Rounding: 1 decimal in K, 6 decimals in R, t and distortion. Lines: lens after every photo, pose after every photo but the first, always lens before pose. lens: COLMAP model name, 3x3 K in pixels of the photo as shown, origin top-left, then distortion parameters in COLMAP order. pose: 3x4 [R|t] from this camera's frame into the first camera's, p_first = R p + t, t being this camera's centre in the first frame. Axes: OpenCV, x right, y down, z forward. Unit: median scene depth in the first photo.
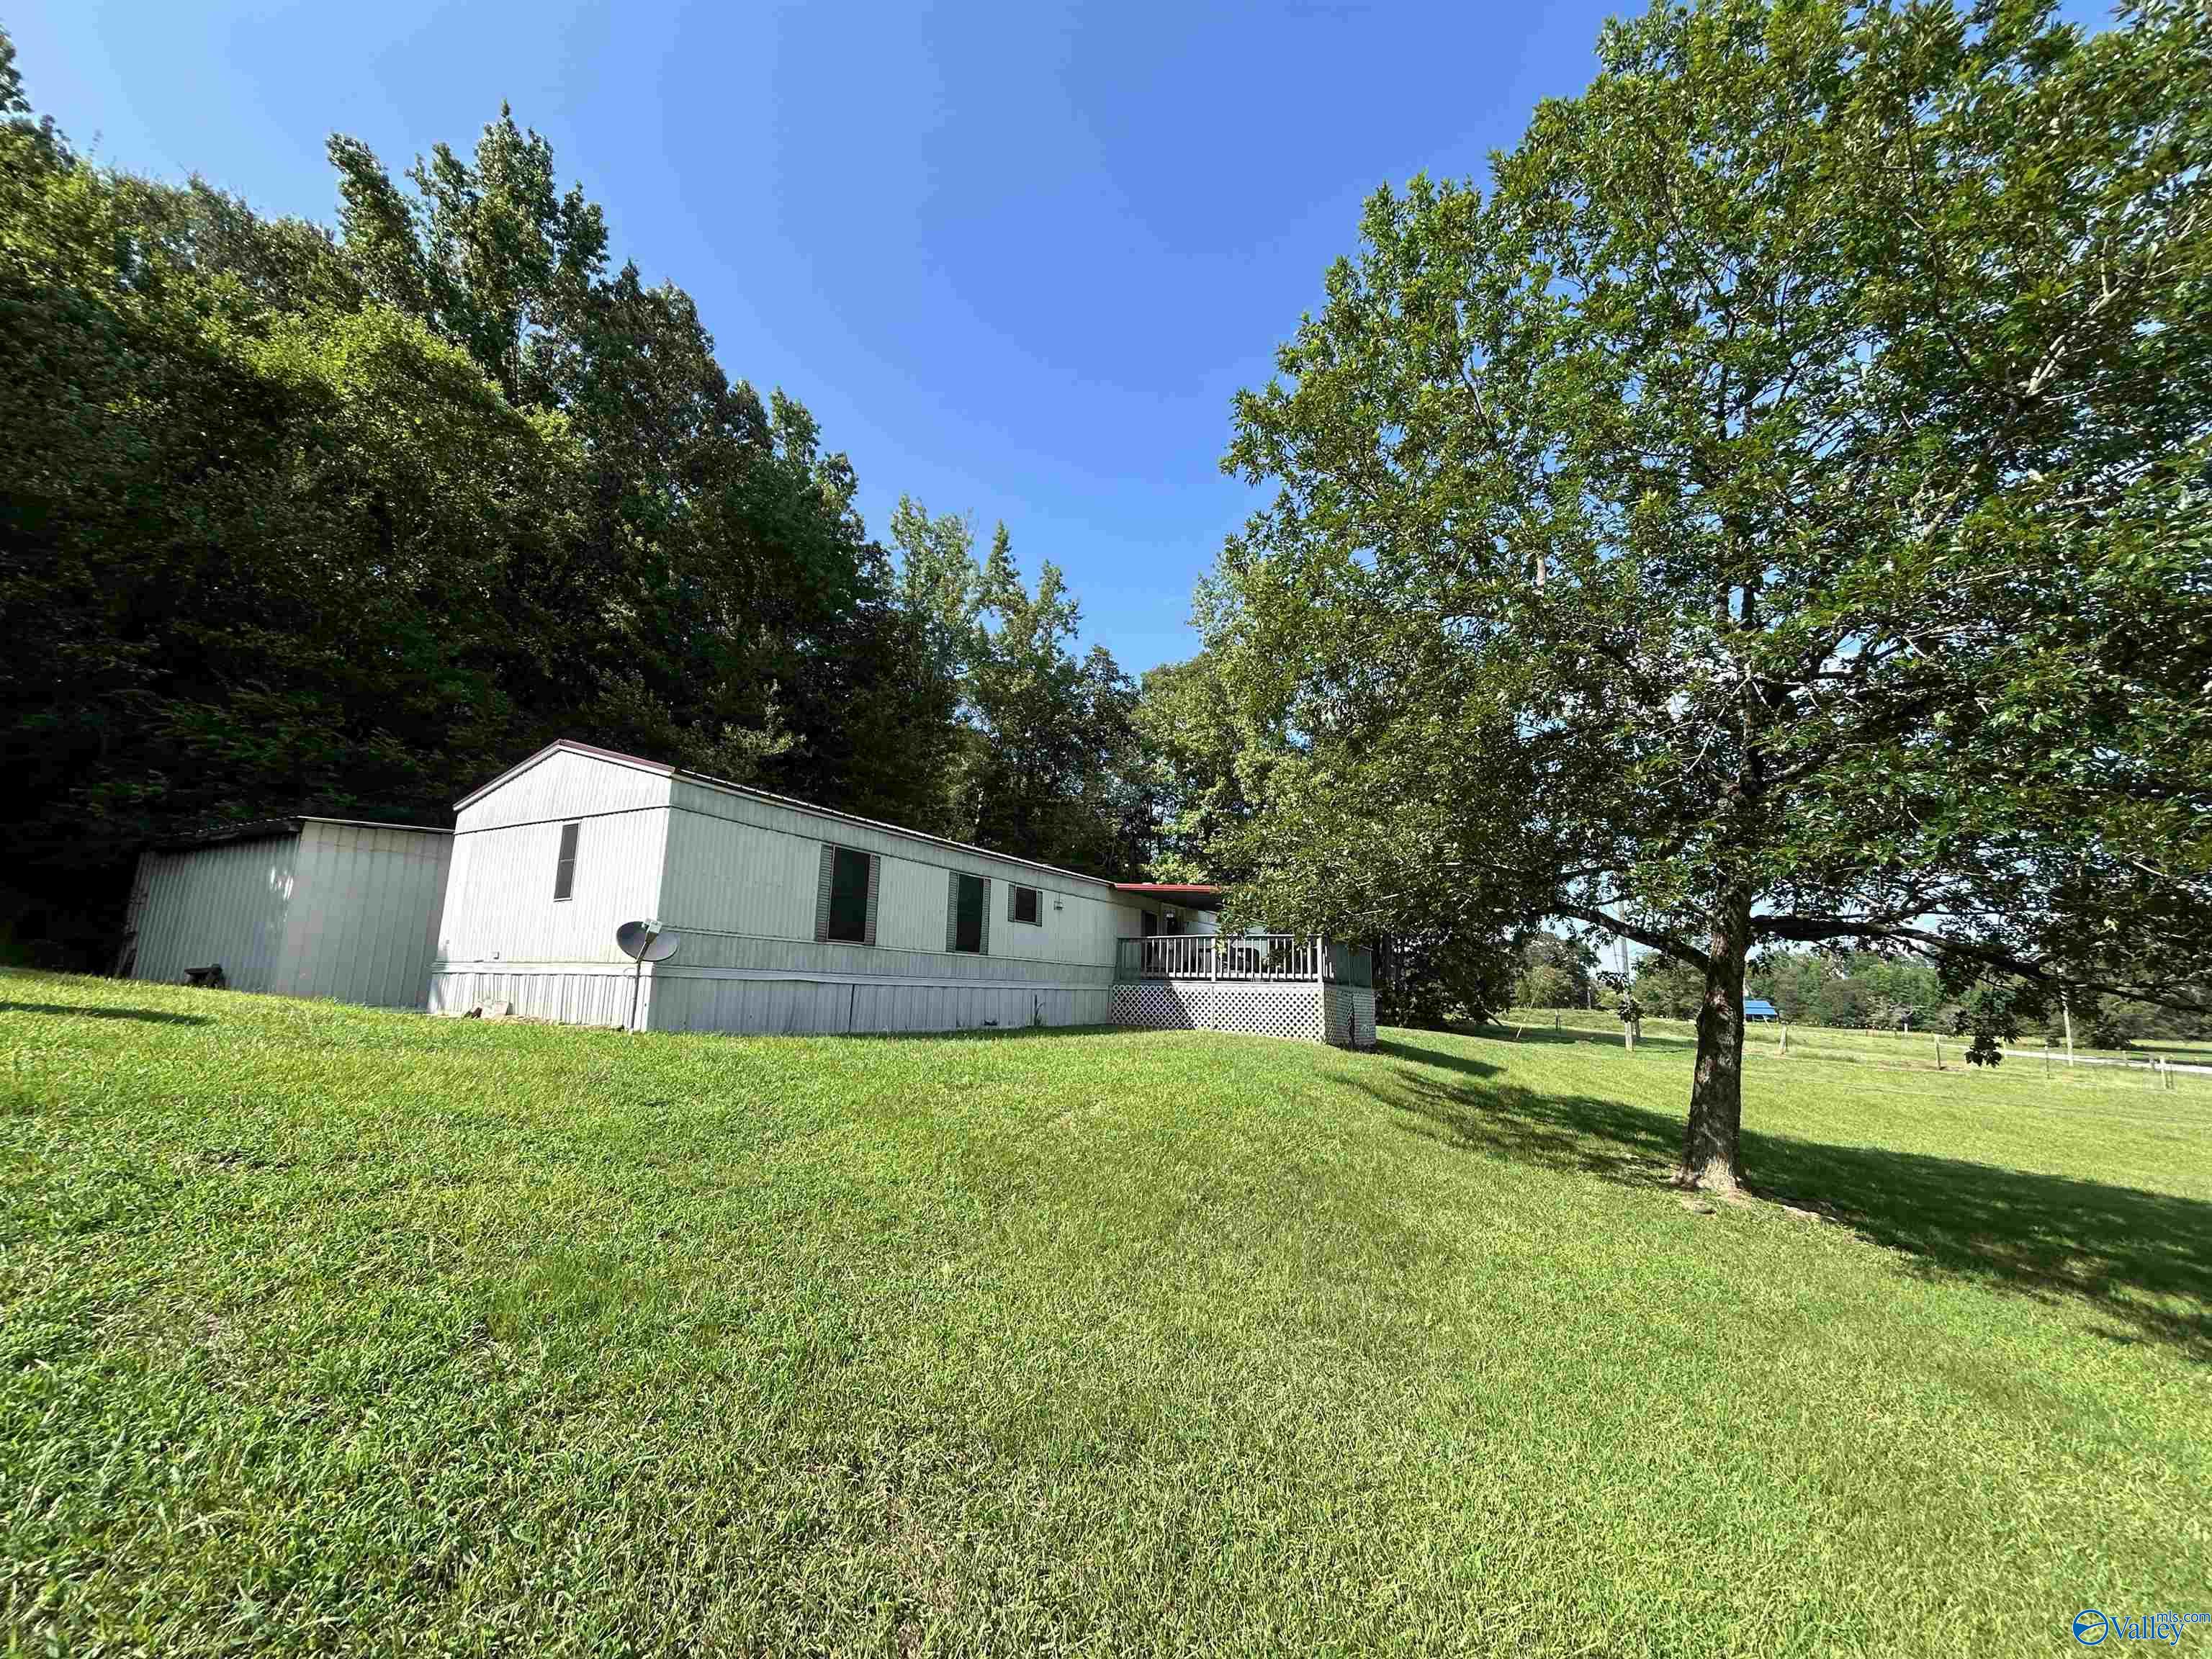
lens RADIAL K [[936.7, 0, 1095.5], [0, 936.7, 822.9], [0, 0, 1]] dist [0.004339, -0.000369]
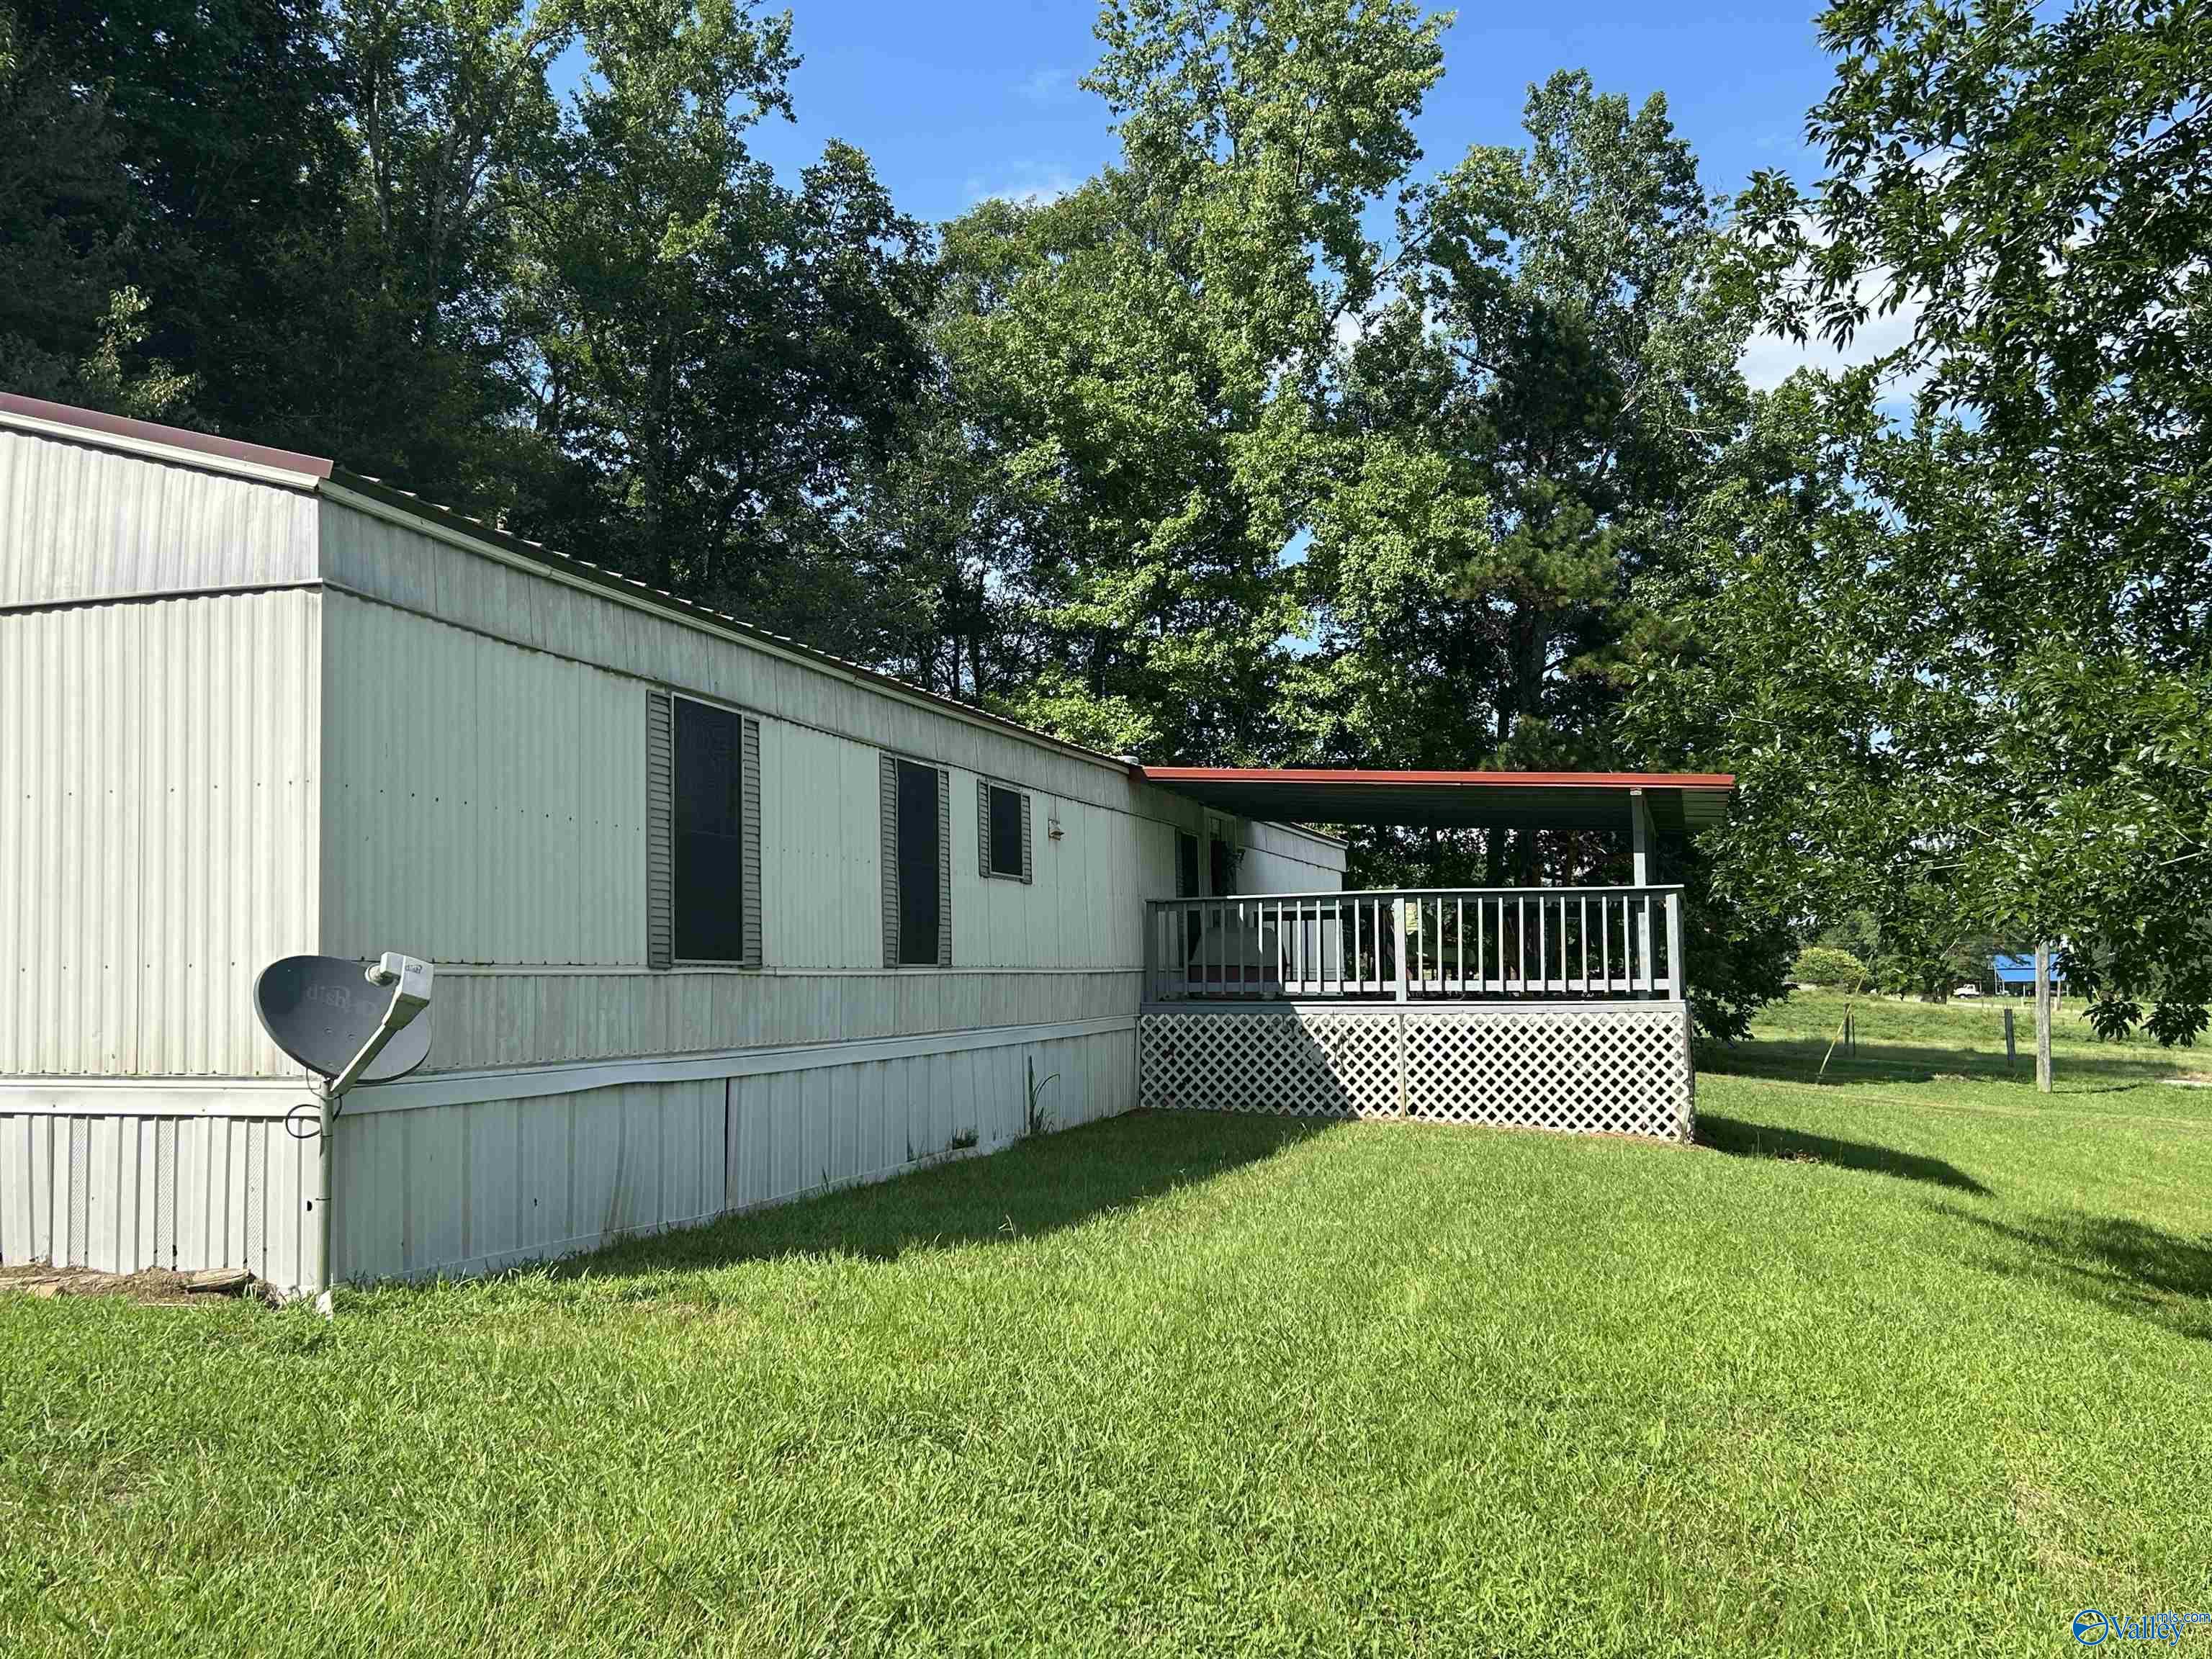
lens RADIAL K [[2138.0, 0, 1106.0], [0, 2138.0, 829.5], [0, 0, 1]] dist [-0.004163, -0.008496]
pose [[0.970424, -0.018259, 0.240713, -0.235791], [-0.010055, 0.993213, 0.115877, -0.014178], [-0.241195, -0.114870, 0.963654, 0.142557]]
